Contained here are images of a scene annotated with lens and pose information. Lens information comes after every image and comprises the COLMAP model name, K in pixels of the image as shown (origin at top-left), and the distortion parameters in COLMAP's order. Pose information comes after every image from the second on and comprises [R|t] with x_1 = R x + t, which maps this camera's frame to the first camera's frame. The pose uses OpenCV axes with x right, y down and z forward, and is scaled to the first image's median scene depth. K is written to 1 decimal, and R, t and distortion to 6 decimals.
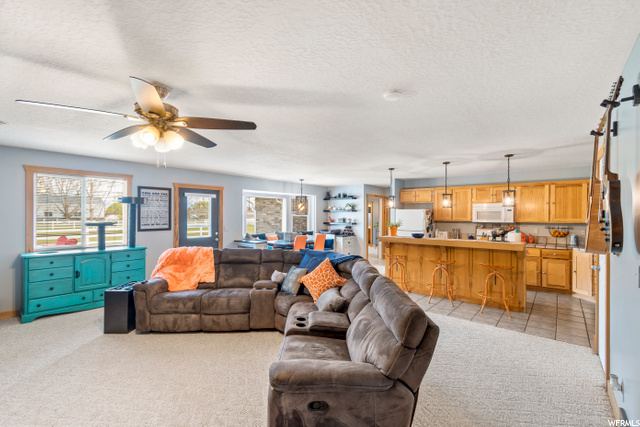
lens RADIAL K [[284.1, 0, 320.0], [0, 284.1, 213.5], [0, 0, 1]] dist [0.001757, 0.000271]
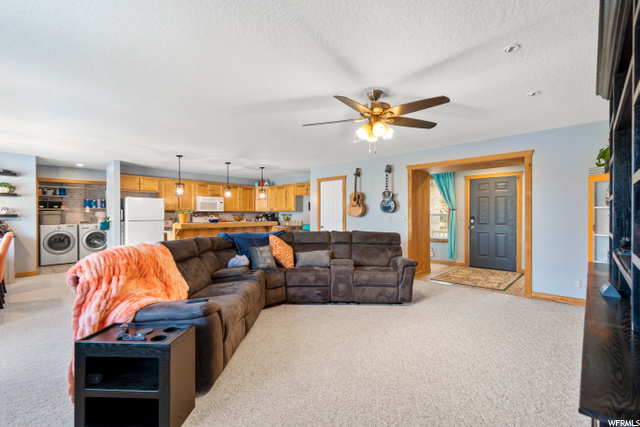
lens RADIAL K [[284.1, 0, 320.0], [0, 284.1, 213.5], [0, 0, 1]] dist [0.001757, 0.000271]
pose [[0.051918, 0.002530, 0.998648, -0.803657], [-0.005095, 0.999984, -0.002268, 0.049534], [-0.998638, -0.004970, 0.051930, 0.515085]]
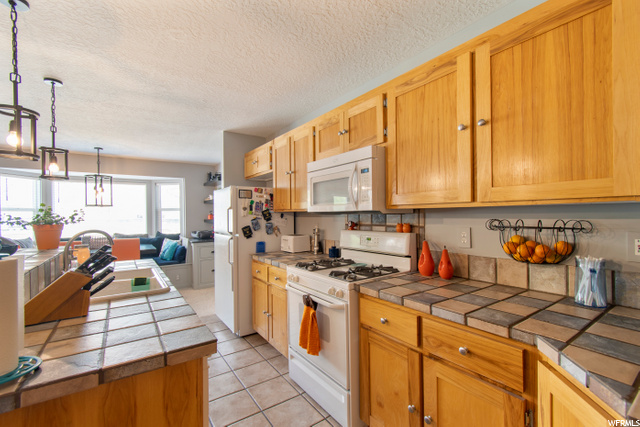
lens RADIAL K [[284.1, 0, 320.0], [0, 284.1, 213.5], [0, 0, 1]] dist [0.001757, 0.000271]
pose [[0.968592, -0.012909, -0.248318, 0.801061], [0.012165, 0.999916, -0.004529, 0.042151], [0.248356, 0.001366, 0.968668, 0.791598]]
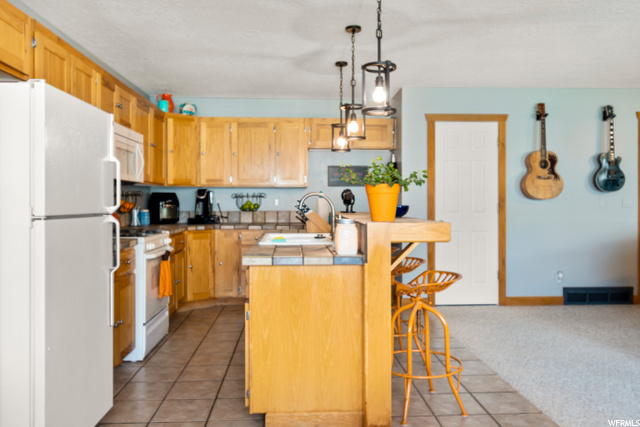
lens RADIAL K [[500.3, 0, 320.0], [0, 500.3, 213.5], [0, 0, 1]] dist [0.003763, 0.001334]
pose [[-0.686072, -0.017295, 0.727328, -0.044154], [-0.007496, 0.999832, 0.016703, 0.074640], [-0.727495, 0.006008, -0.686087, 1.503726]]
